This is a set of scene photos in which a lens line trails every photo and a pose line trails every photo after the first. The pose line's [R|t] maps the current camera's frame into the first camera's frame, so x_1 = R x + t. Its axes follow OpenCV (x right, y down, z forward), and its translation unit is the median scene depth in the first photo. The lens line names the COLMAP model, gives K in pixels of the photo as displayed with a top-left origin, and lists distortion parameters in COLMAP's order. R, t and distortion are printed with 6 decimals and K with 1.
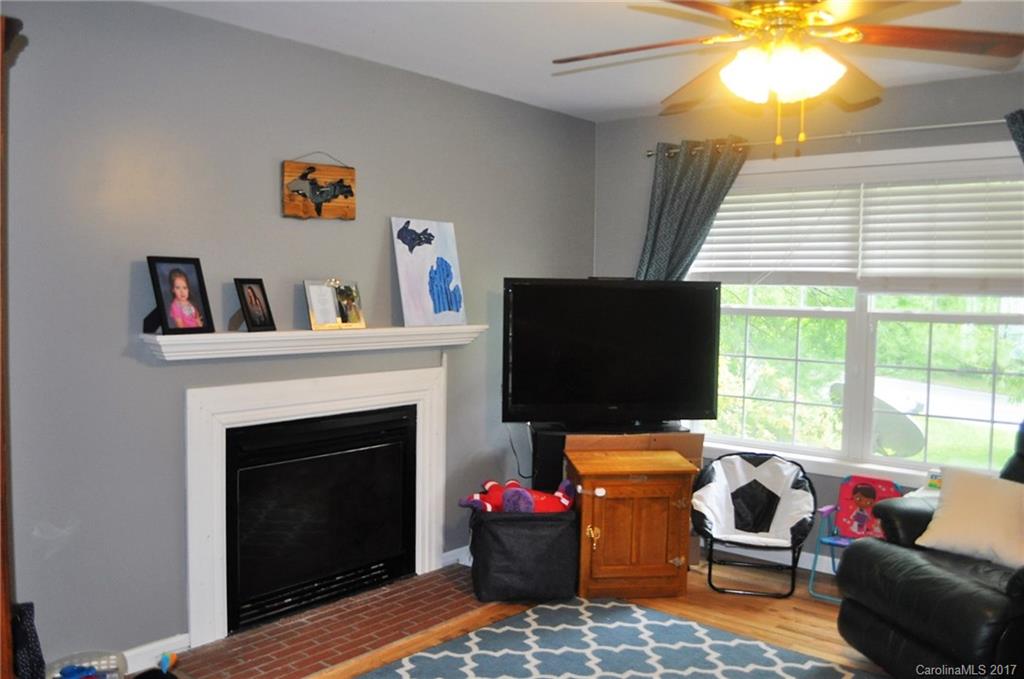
lens RADIAL K [[846.9, 0, 512.0], [0, 846.9, 339.5], [0, 0, 1]] dist [-0.077592, 0.001250]
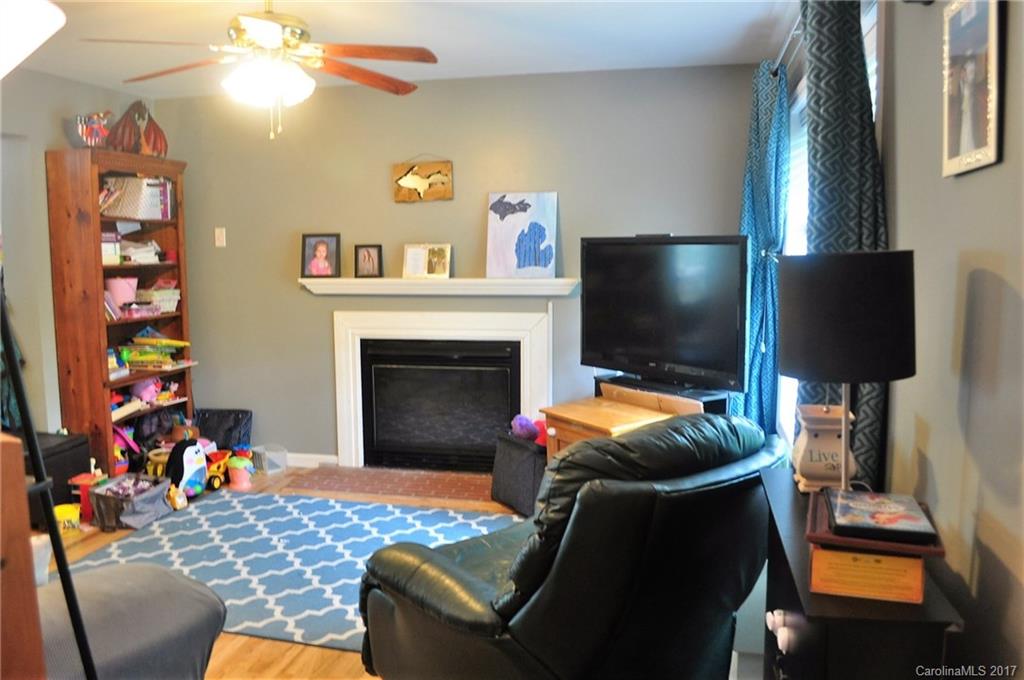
lens RADIAL K [[815.3, 0, 500.7], [0, 815.3, 337.4], [0, 0, 1]] dist [-0.070069, 0.001486]
pose [[0.465787, 0.084480, -0.880855, 1.074547], [-0.036029, 0.996418, 0.076511, -0.022994], [0.884163, -0.003901, 0.467162, 0.471049]]
